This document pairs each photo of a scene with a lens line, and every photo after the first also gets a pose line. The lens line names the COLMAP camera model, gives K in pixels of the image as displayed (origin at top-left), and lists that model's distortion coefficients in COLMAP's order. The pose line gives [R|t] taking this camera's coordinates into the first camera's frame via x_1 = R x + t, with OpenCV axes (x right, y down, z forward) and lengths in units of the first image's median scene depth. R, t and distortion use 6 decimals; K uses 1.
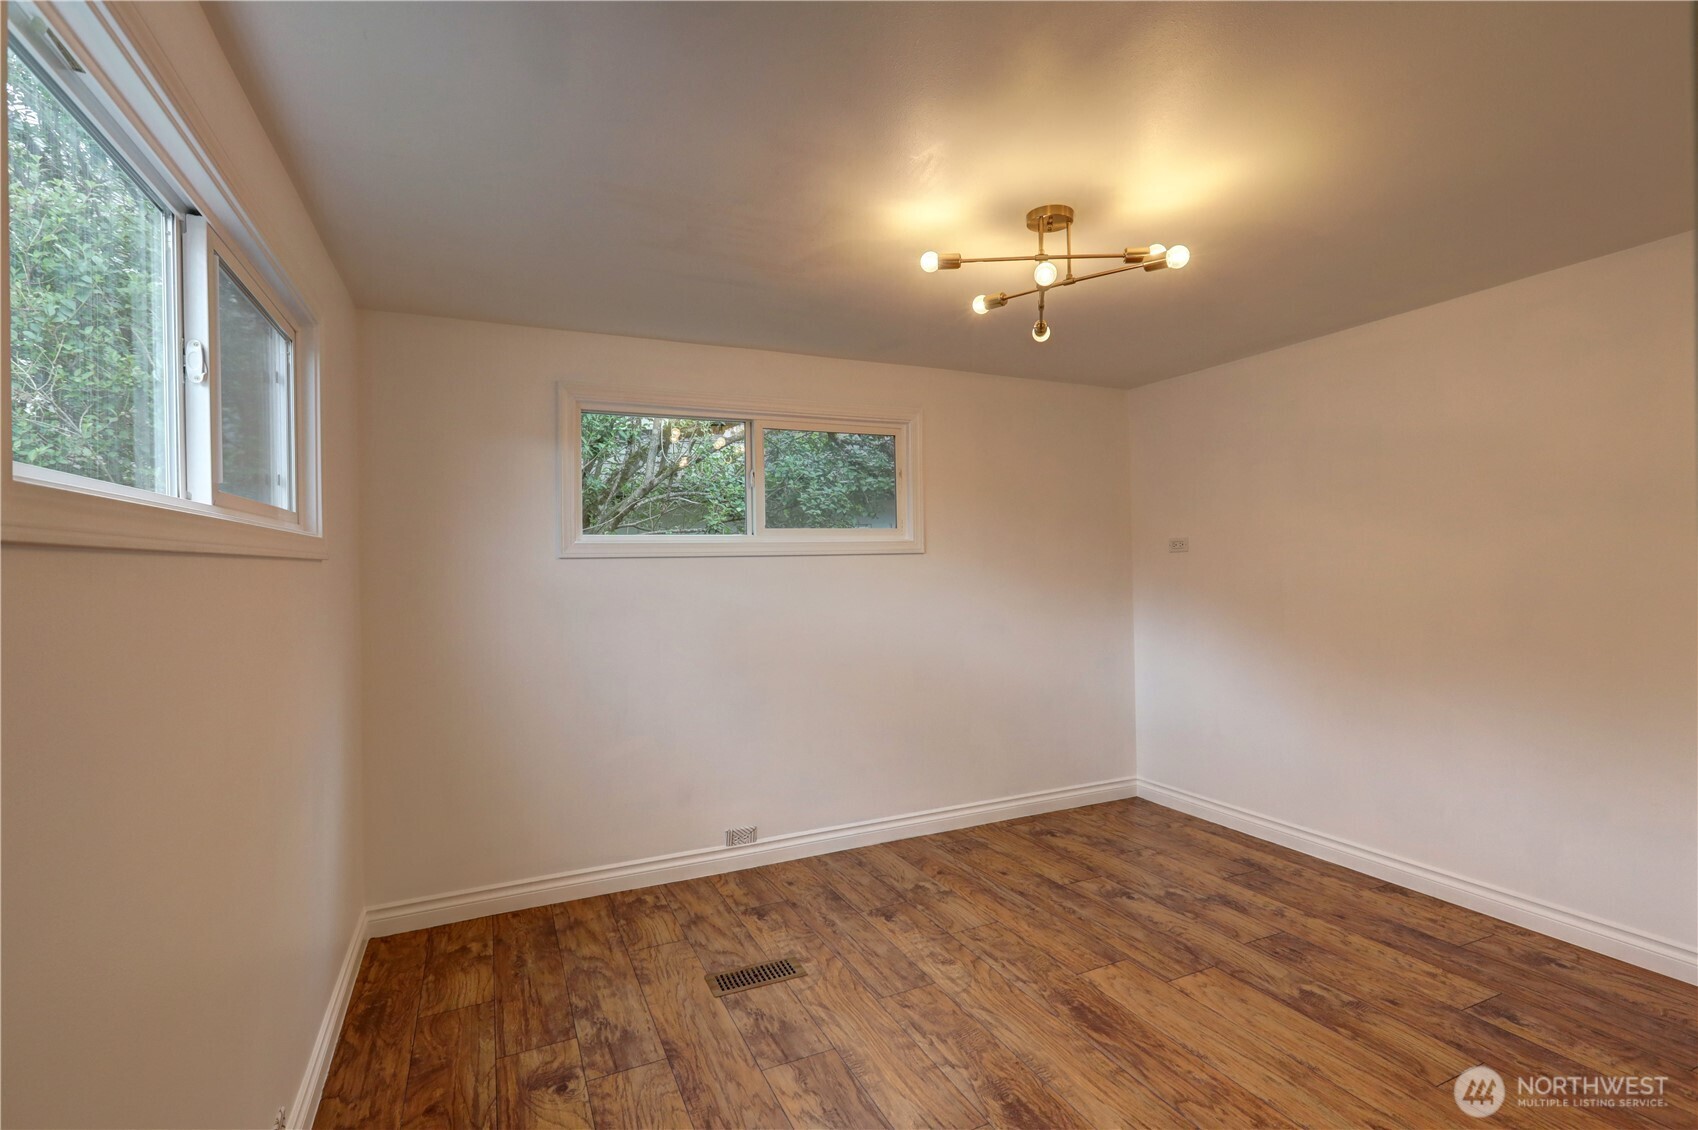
lens RADIAL K [[790.8, 0, 839.8], [0, 790.8, 565.6], [0, 0, 1]] dist [-0.001179, 0.000555]
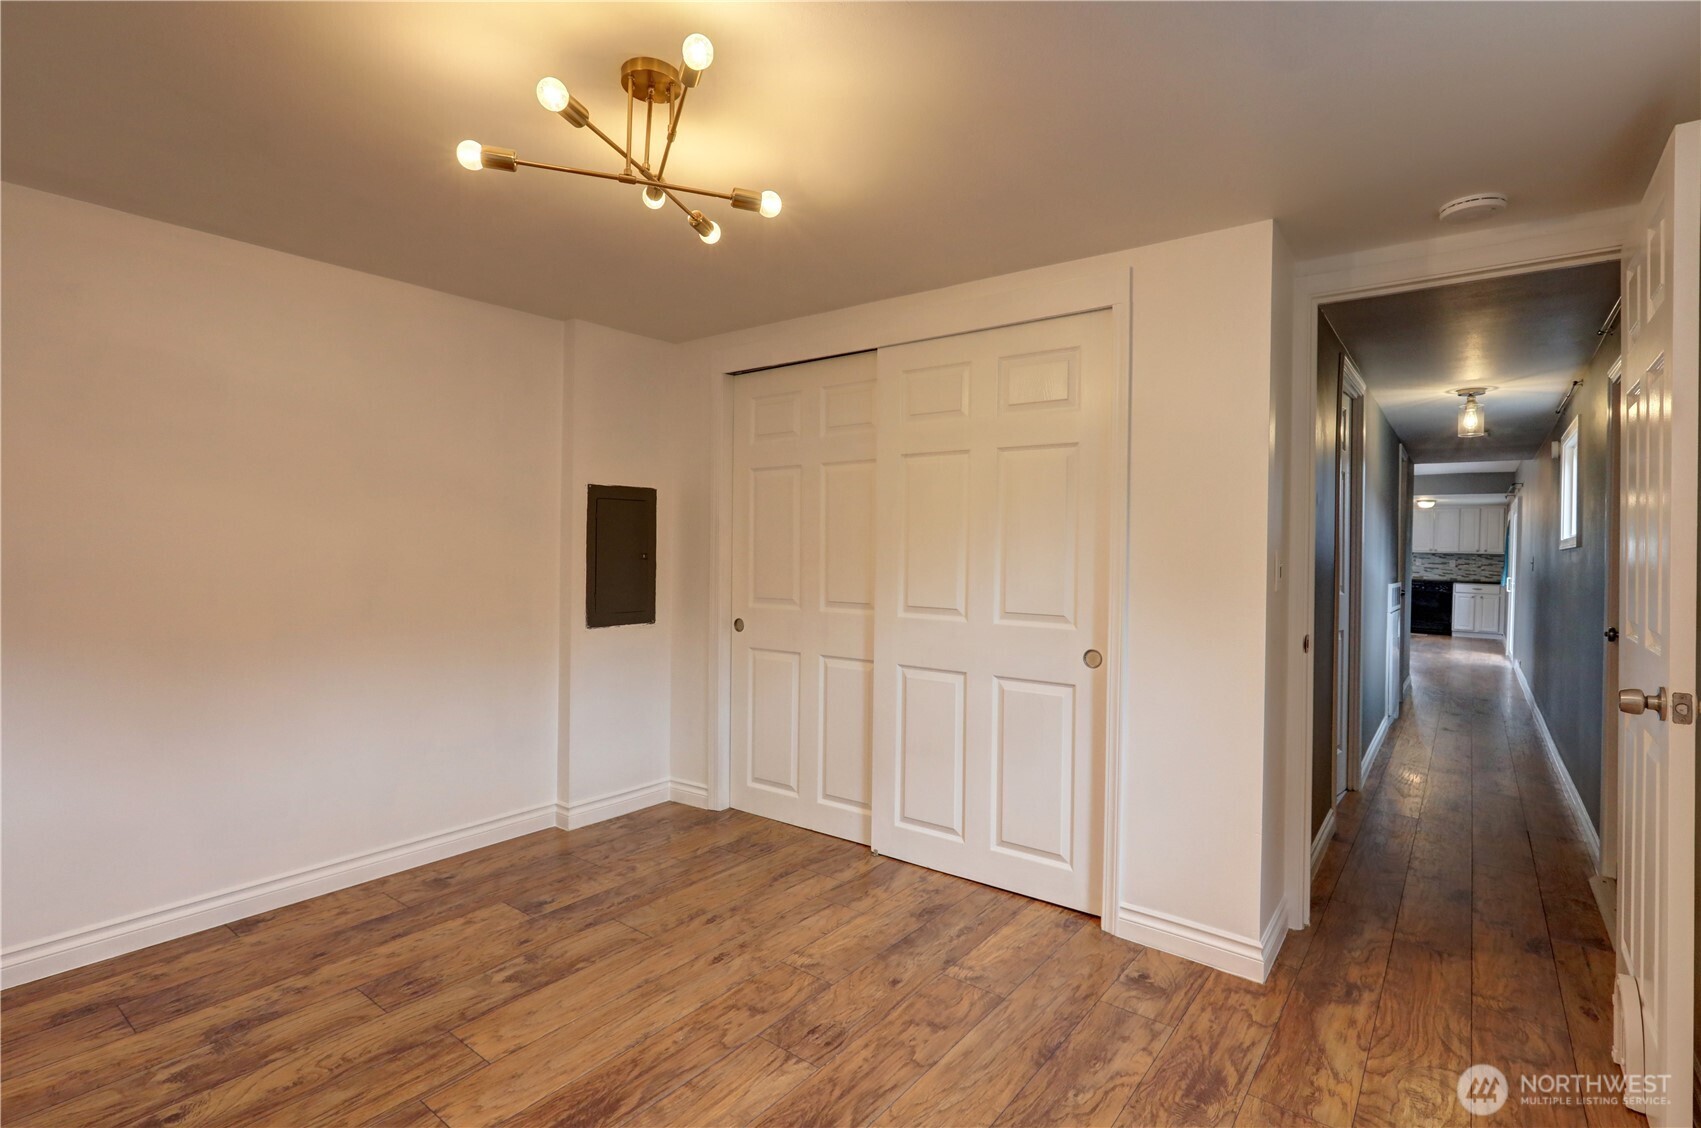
lens RADIAL K [[792.2, 0, 841.2], [0, 792.2, 564.6], [0, 0, 1]] dist [-0.001179, 0.000555]
pose [[-0.454218, -0.006019, 0.890870, -0.428128], [-0.002754, 0.999982, 0.005351, 0.013430], [-0.890886, -0.000023, -0.454226, 0.968503]]
